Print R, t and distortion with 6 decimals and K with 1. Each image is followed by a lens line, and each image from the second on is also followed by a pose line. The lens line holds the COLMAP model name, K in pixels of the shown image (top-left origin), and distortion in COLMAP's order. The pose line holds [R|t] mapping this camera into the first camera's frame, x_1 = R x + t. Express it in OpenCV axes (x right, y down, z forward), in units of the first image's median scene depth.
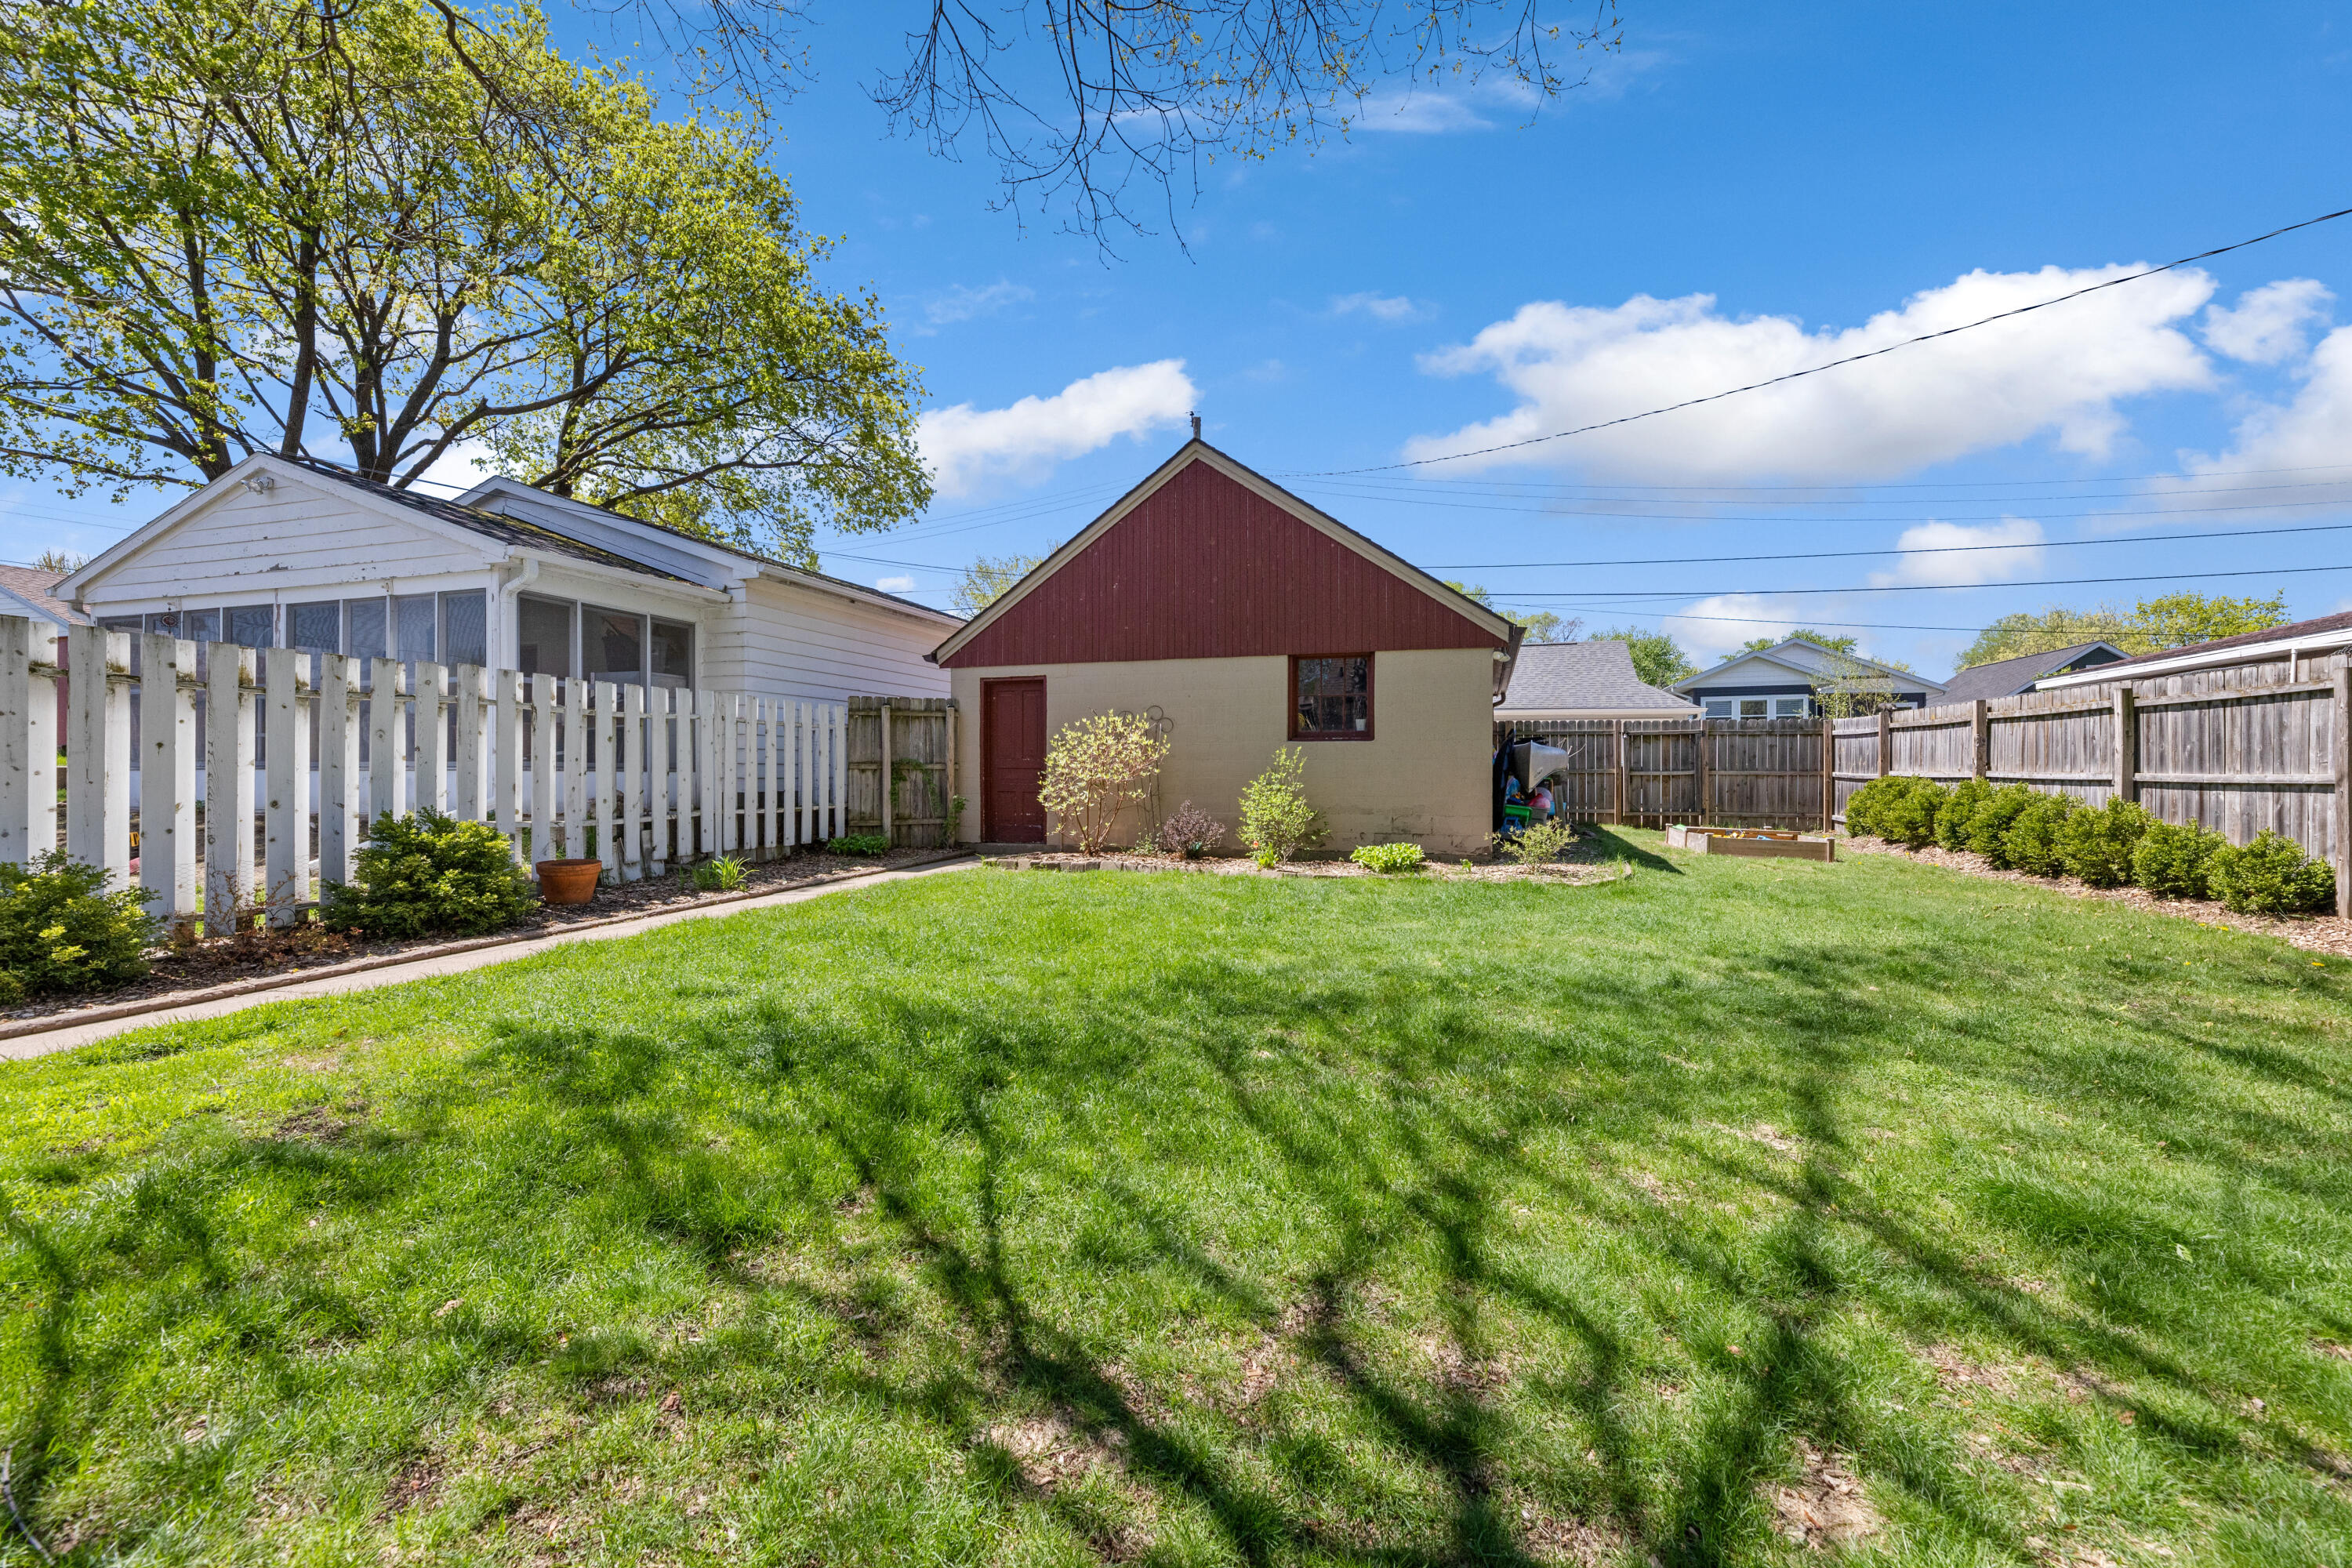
lens RADIAL K [[983.9, 0, 1175.5], [0, 983.9, 768.7], [0, 0, 1]] dist [0.000605, 0.000001]
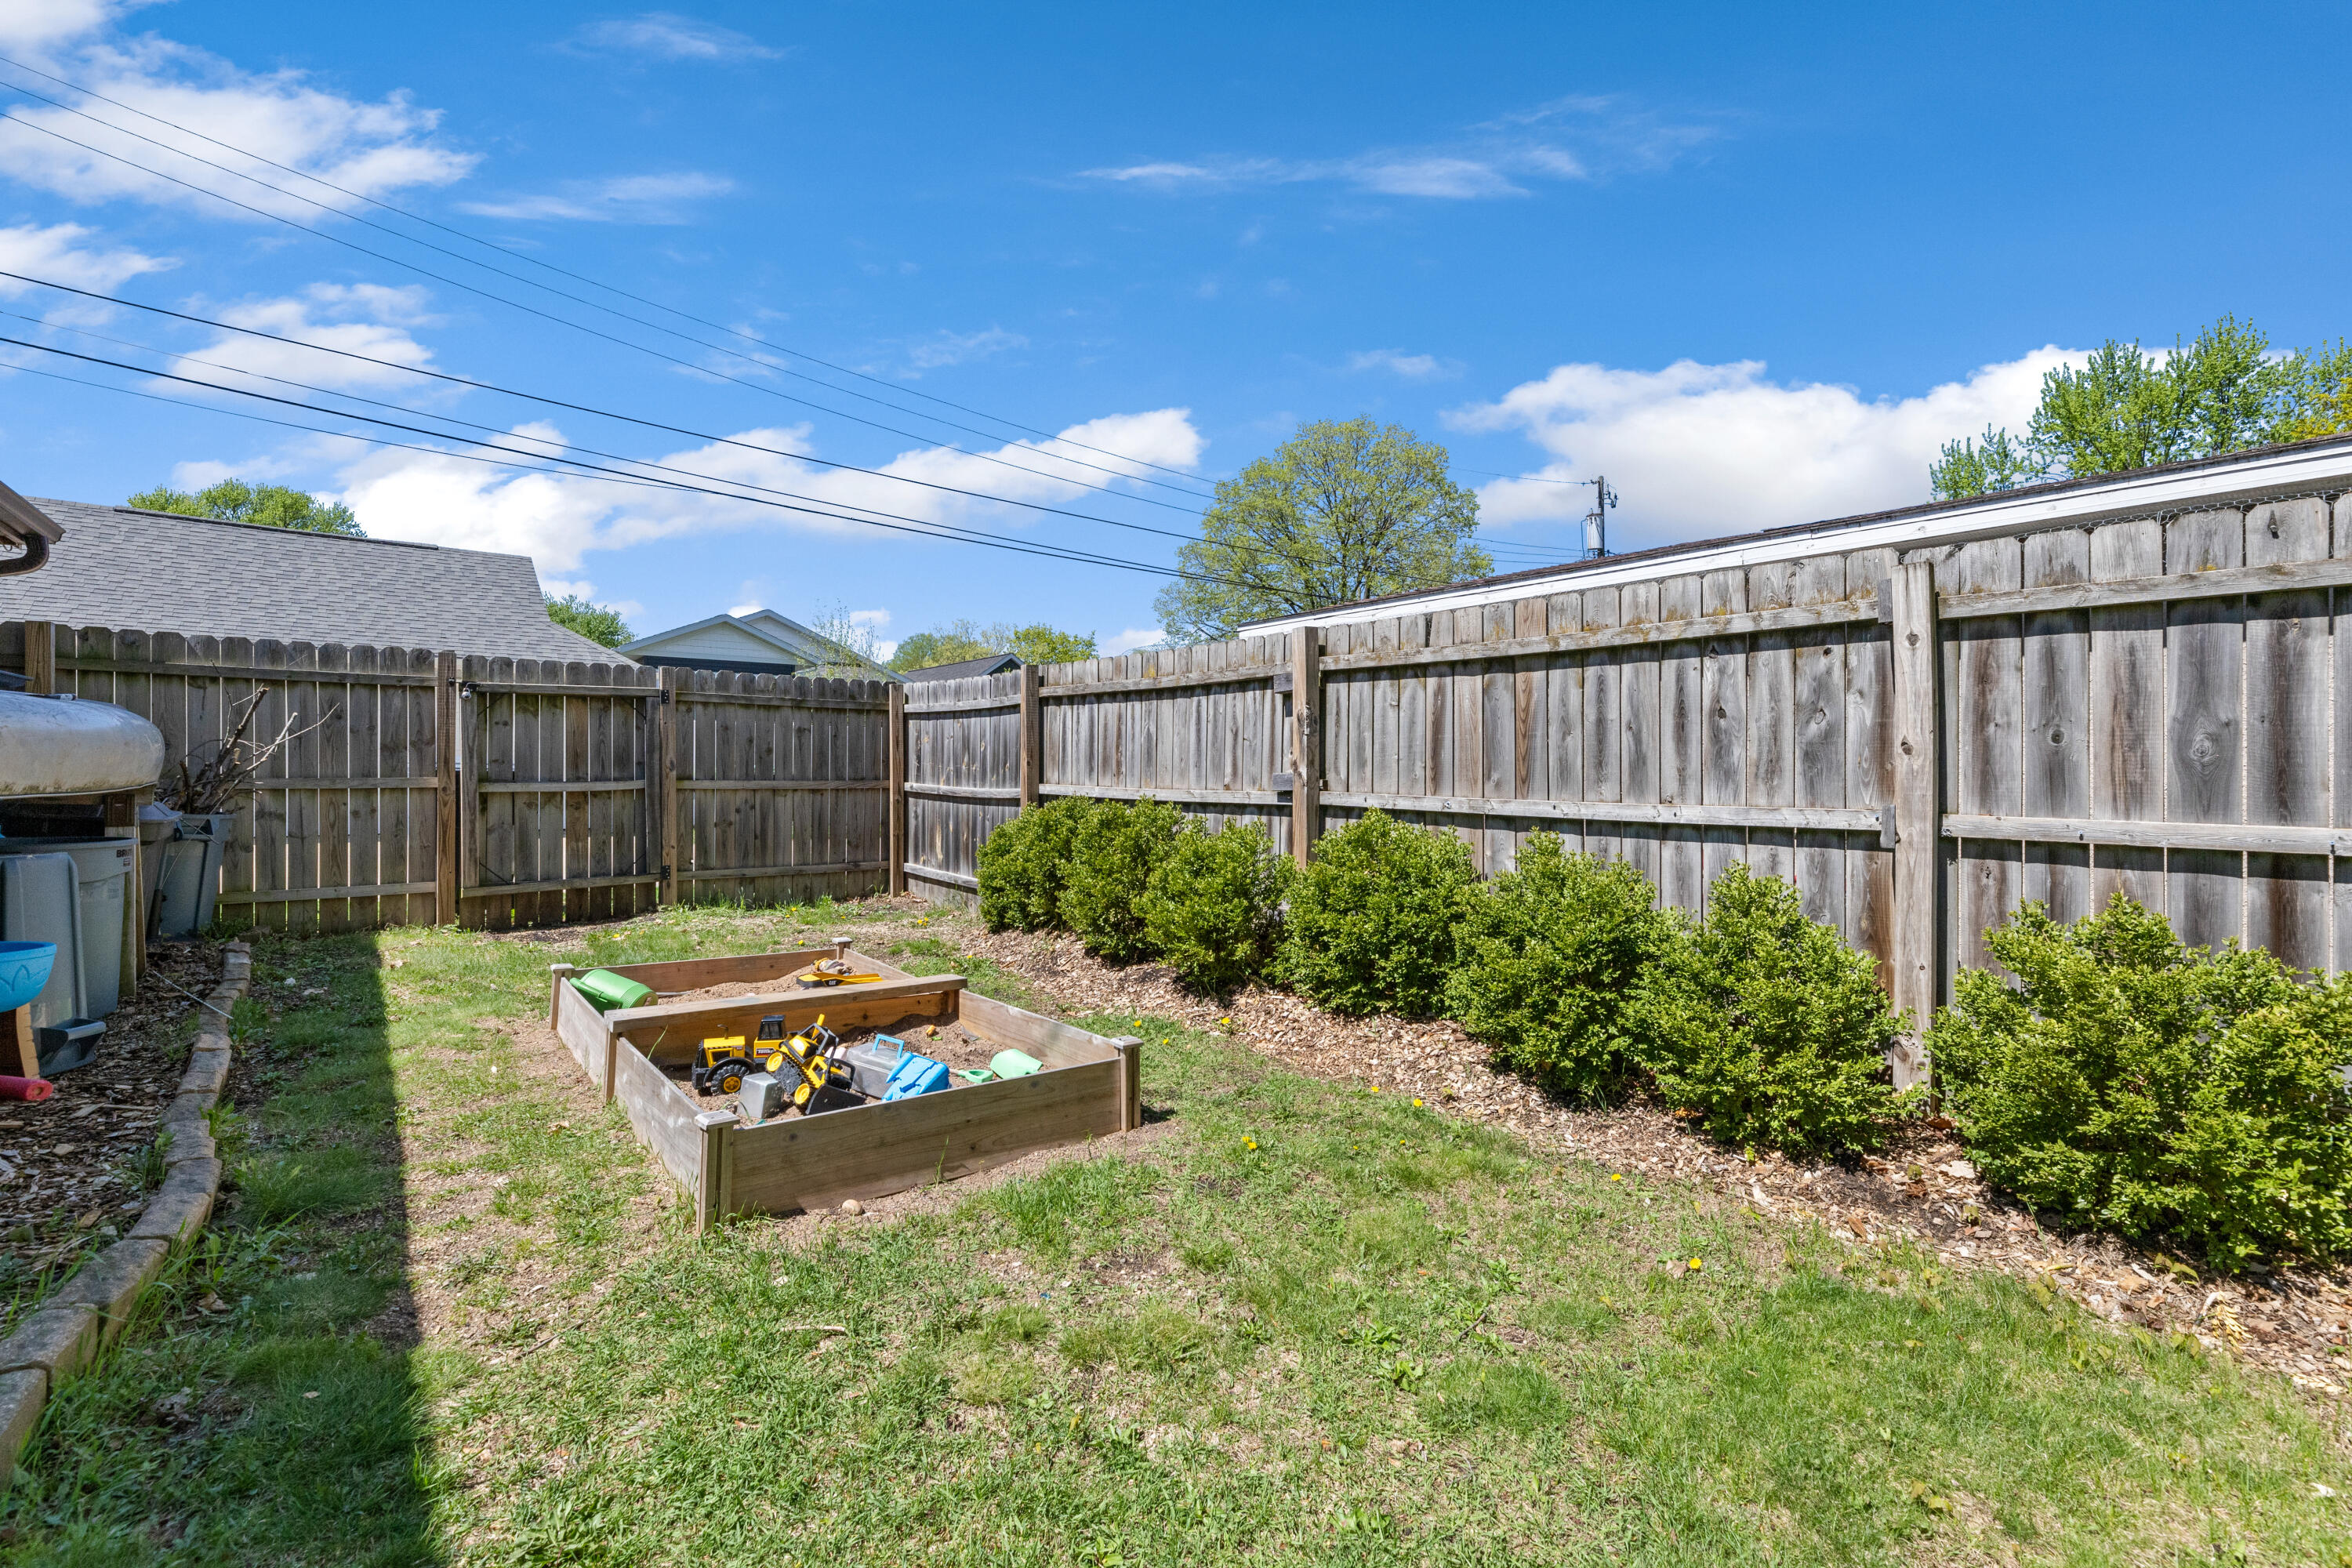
lens RADIAL K [[983.9, 0, 1175.5], [0, 983.9, 768.7], [0, 0, 1]] dist [0.000605, 0.000001]
pose [[0.557346, -0.002256, 0.830277, 0.391658], [-0.004583, 0.999973, 0.005794, -0.008952], [-0.830268, -0.007035, 0.557320, 0.743454]]
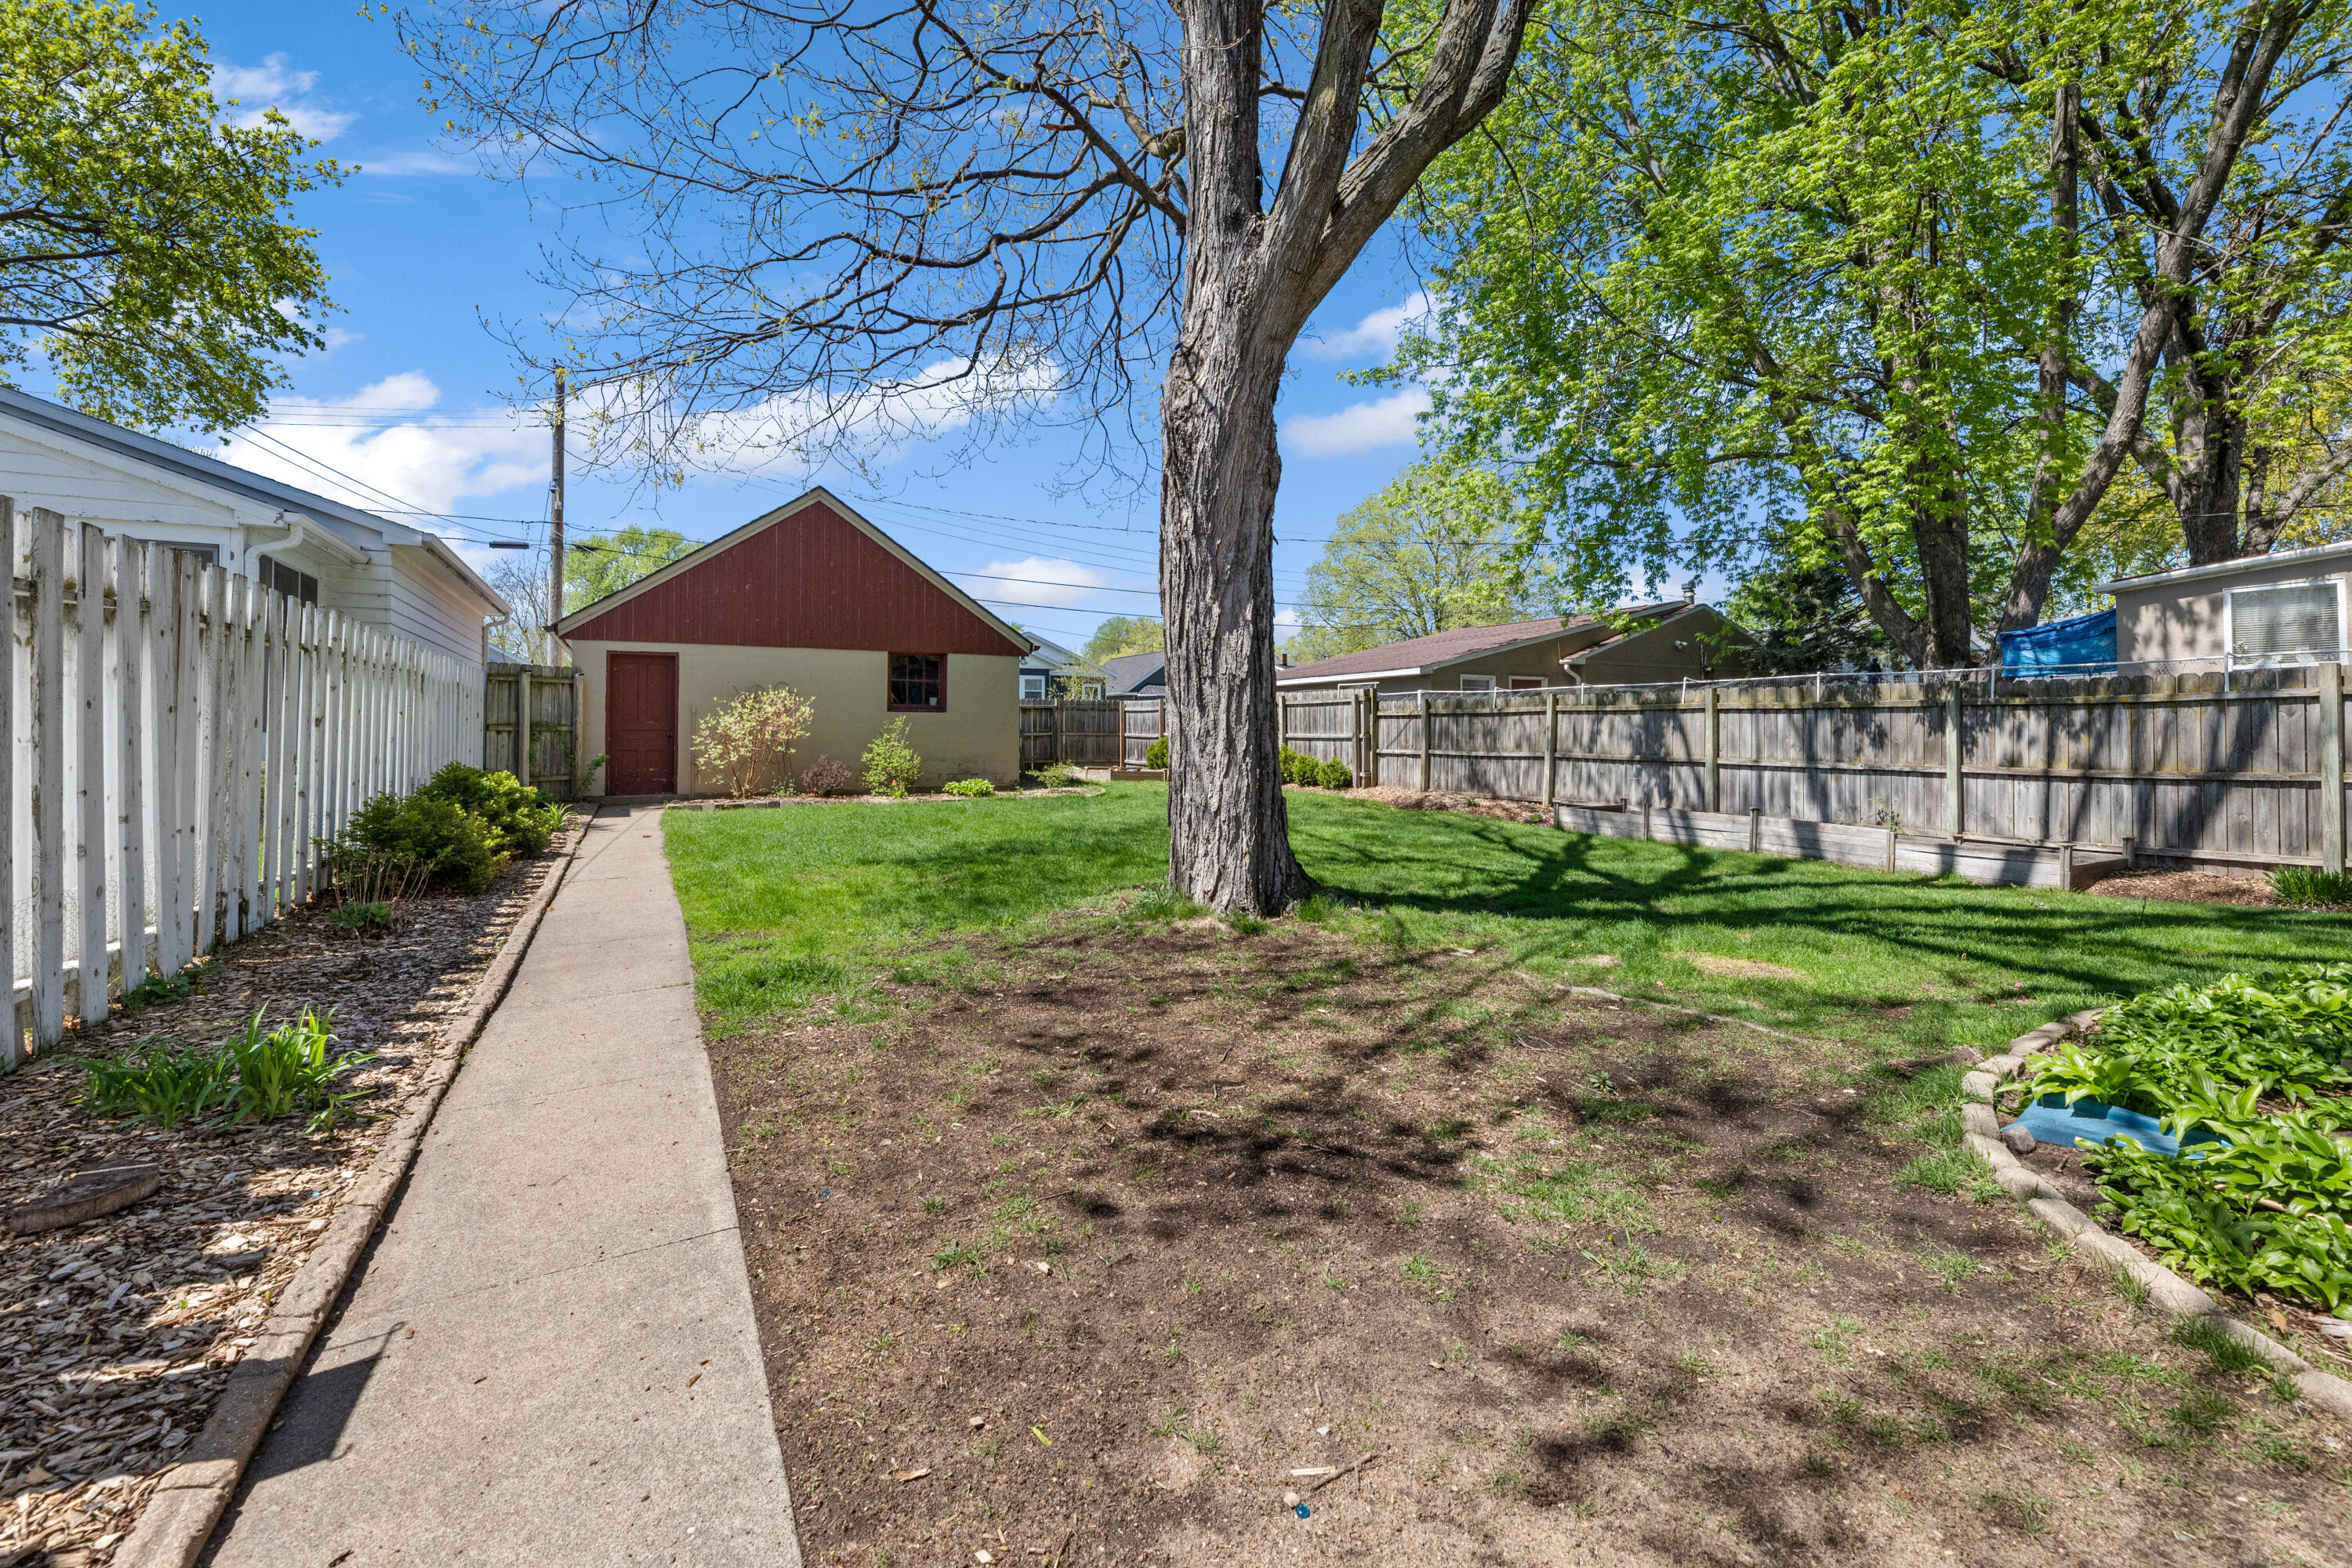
lens RADIAL K [[983.9, 0, 1175.5], [0, 983.9, 768.7], [0, 0, 1]] dist [0.000605, 0.000001]
pose [[0.700207, -0.024593, 0.713516, -0.595288], [-0.001583, 0.999351, 0.035998, 0.002535], [-0.713938, -0.026335, 0.699714, -0.288766]]
